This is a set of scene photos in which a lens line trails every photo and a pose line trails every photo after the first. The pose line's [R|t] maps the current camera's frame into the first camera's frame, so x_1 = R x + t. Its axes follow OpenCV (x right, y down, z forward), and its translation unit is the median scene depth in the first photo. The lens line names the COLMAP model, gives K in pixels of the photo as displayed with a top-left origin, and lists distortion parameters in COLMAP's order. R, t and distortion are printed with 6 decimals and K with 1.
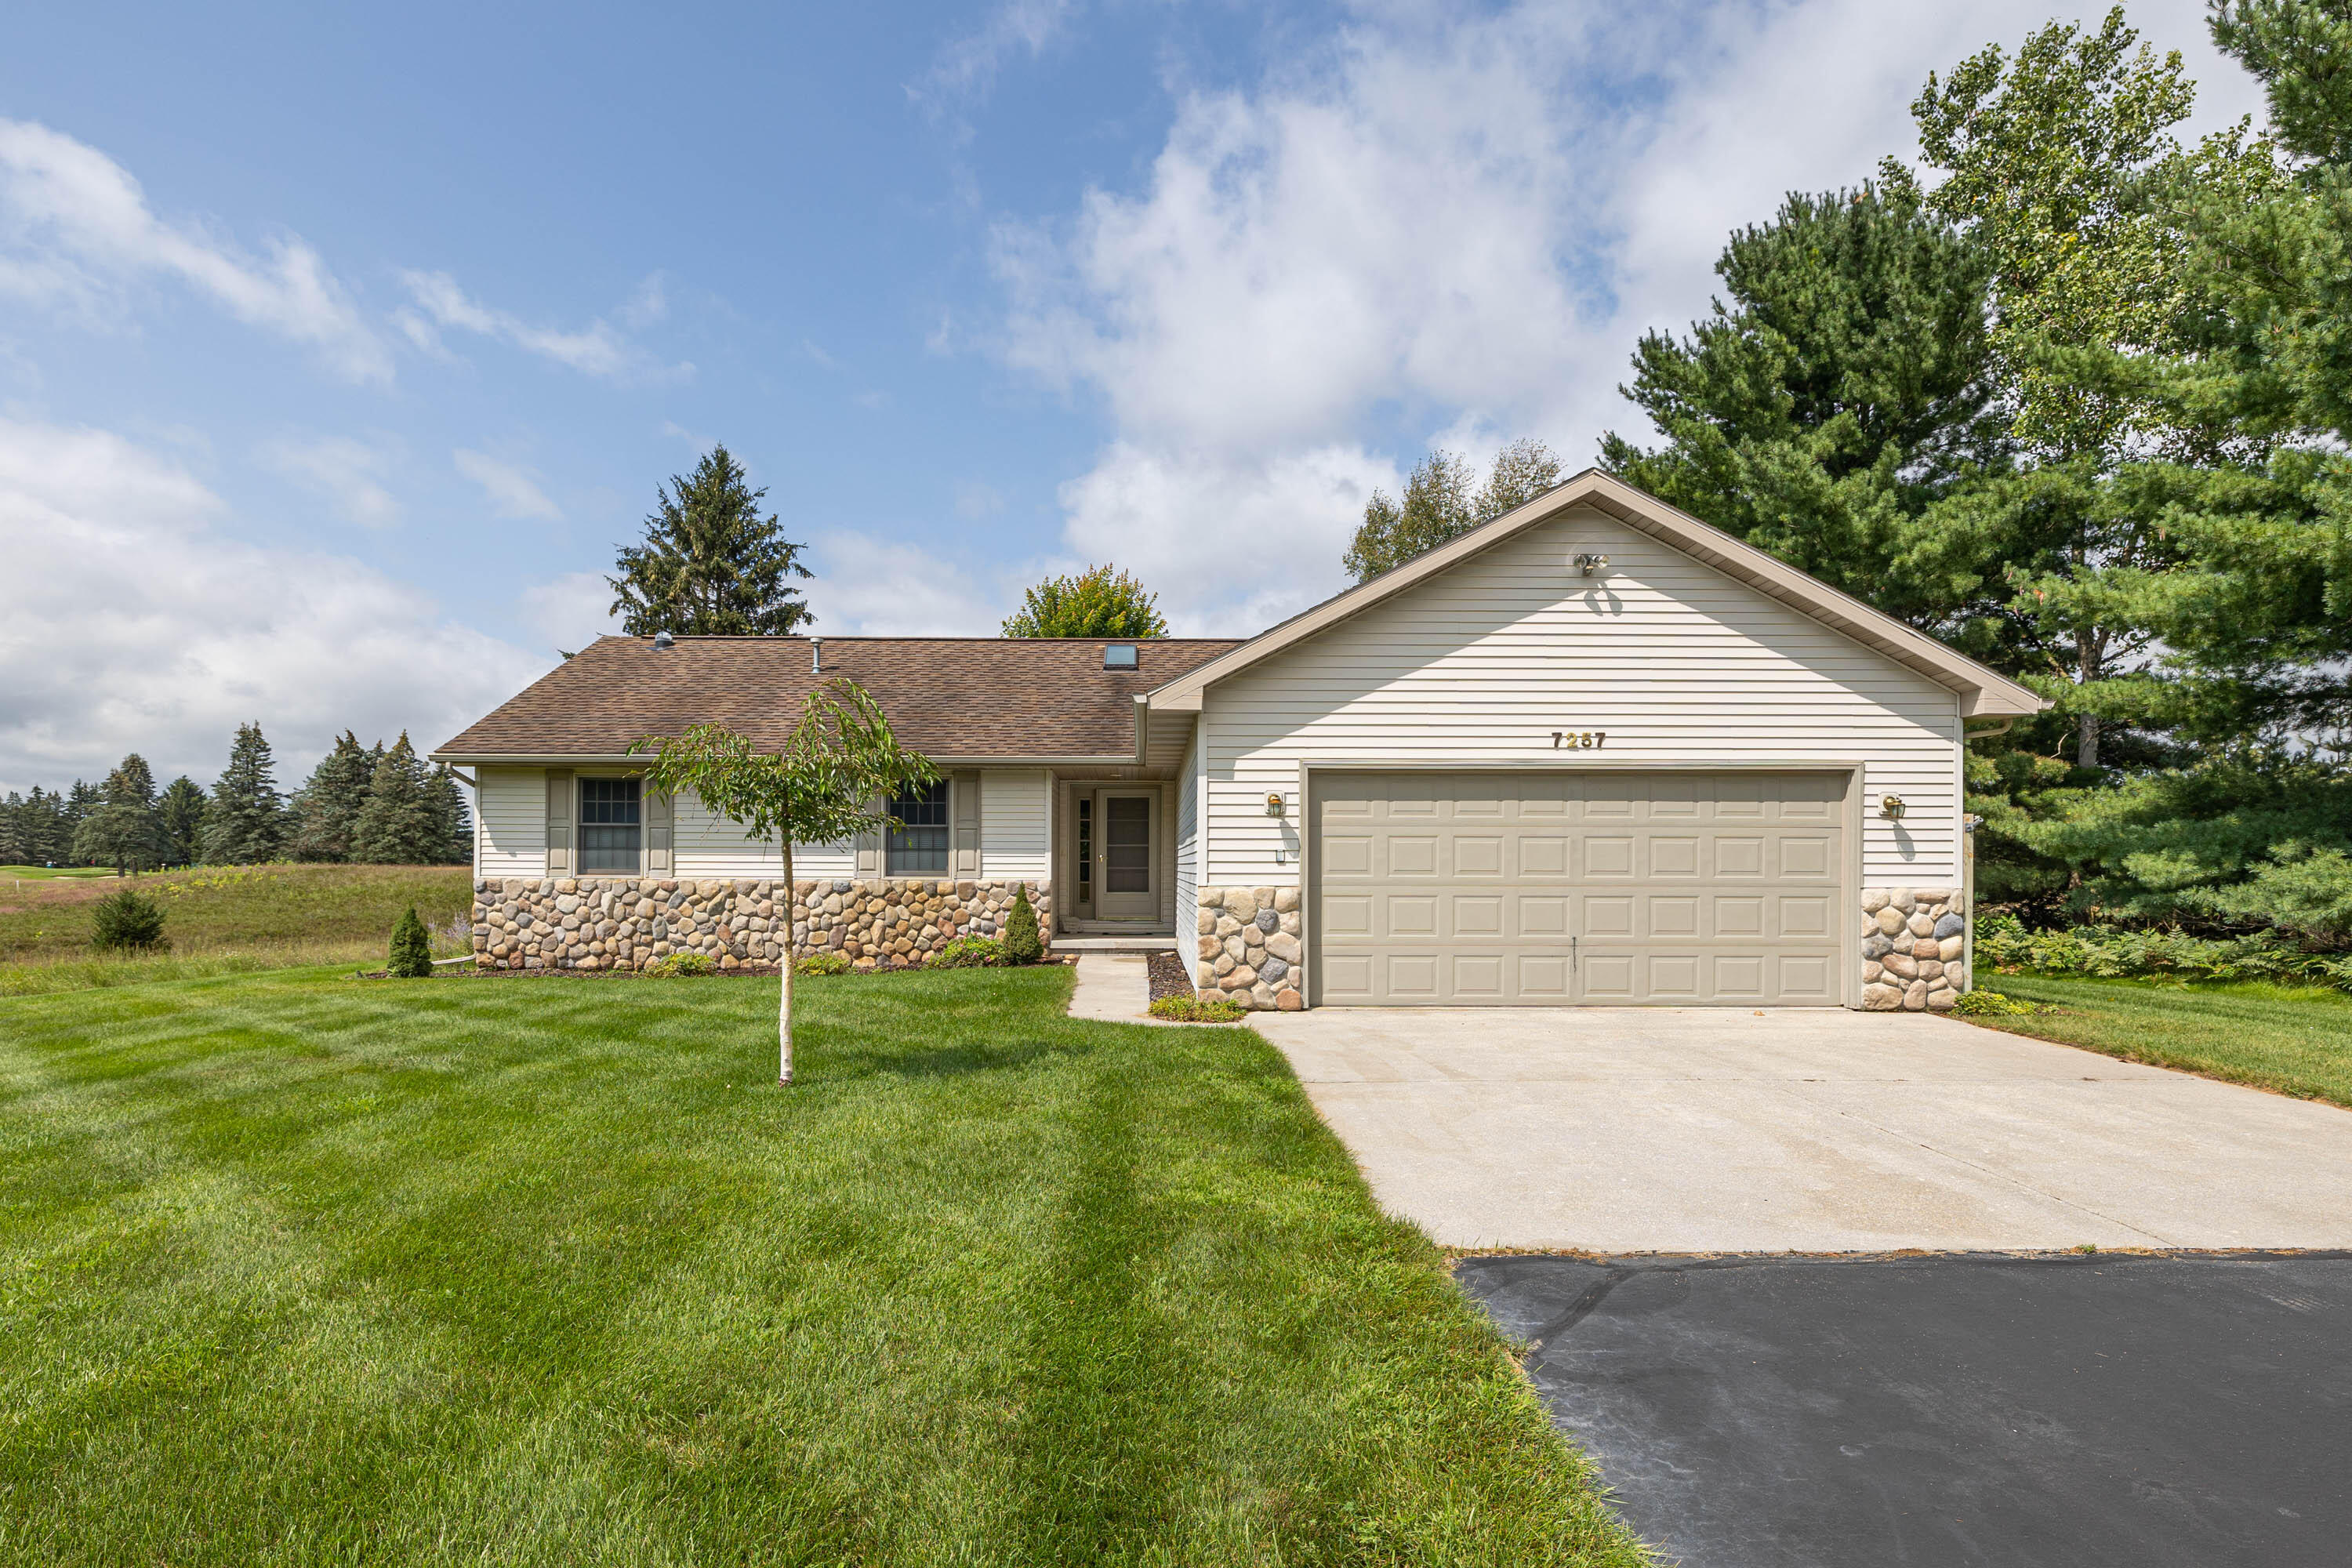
lens RADIAL K [[1187.2, 0, 1176.5], [0, 1187.2, 911.6], [0, 0, 1]] dist [0.001004, -0.000003]
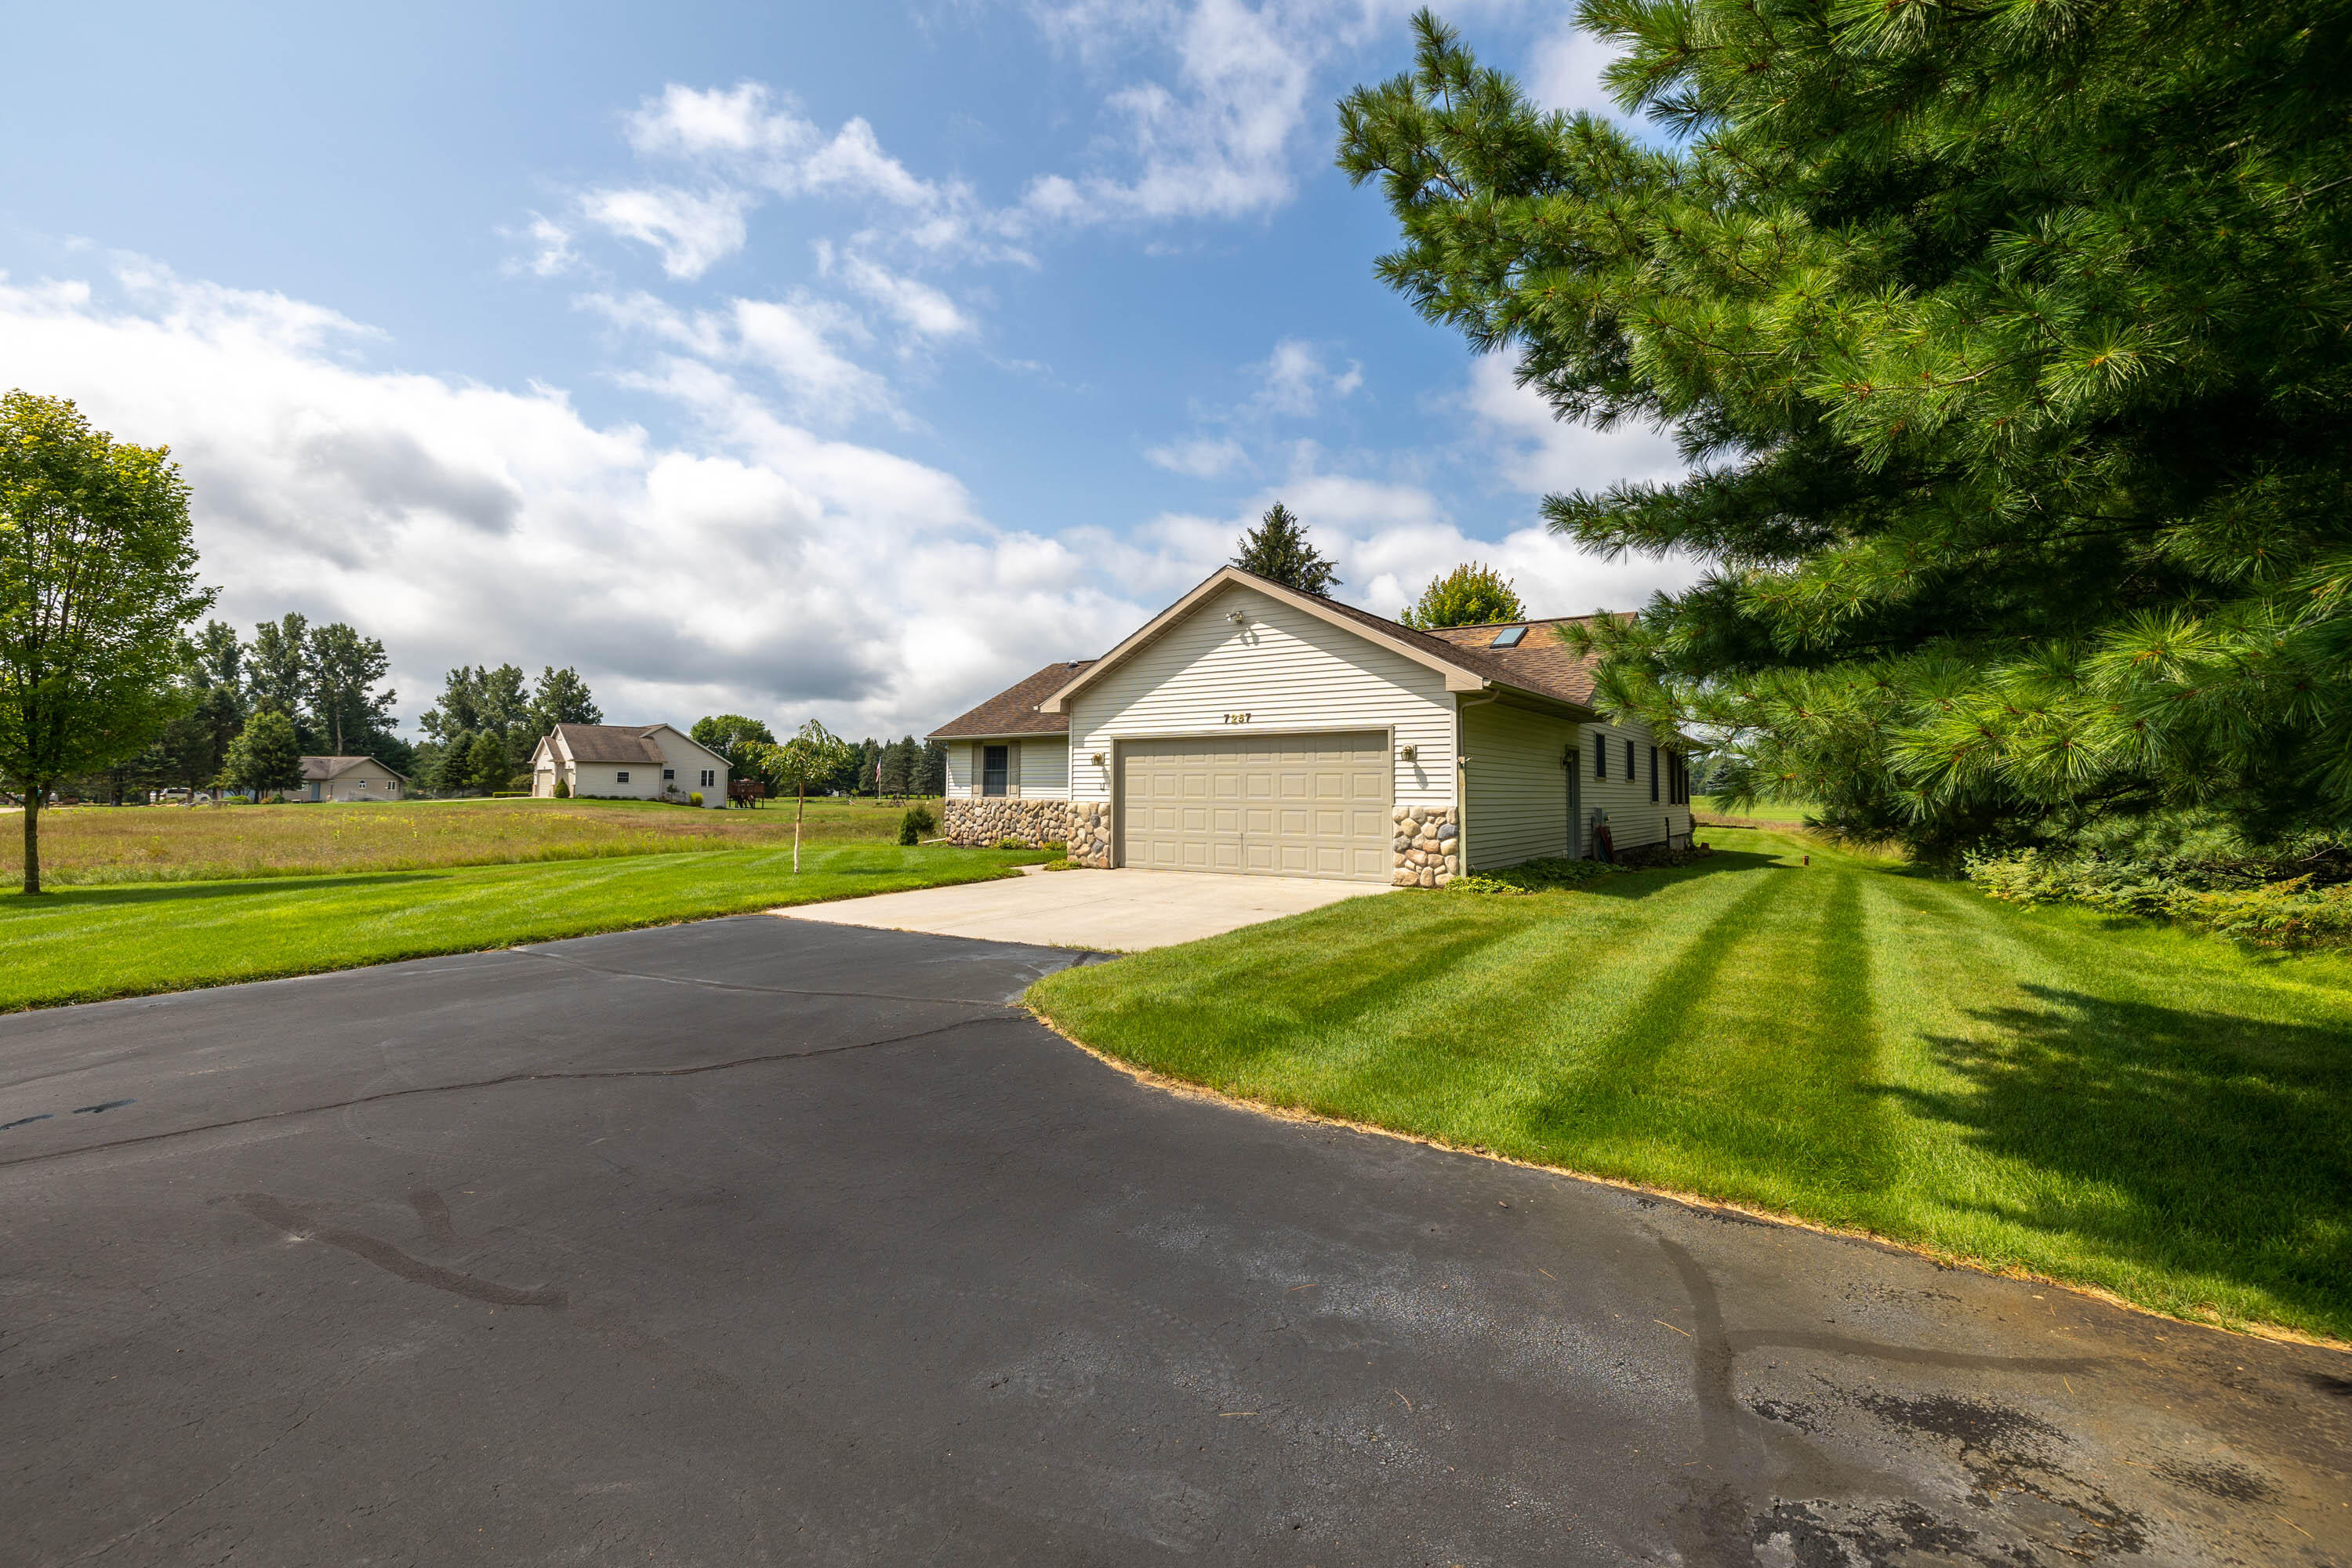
lens RADIAL K [[997.4, 0, 1176.0], [0, 997.4, 784.0], [0, 0, 1]] dist [0.000070, -0.000002]
pose [[0.817350, -0.003679, -0.576130, 1.096012], [-0.025315, 0.998785, -0.042293, 0.014067], [0.575585, 0.049153, 0.816263, -0.227157]]
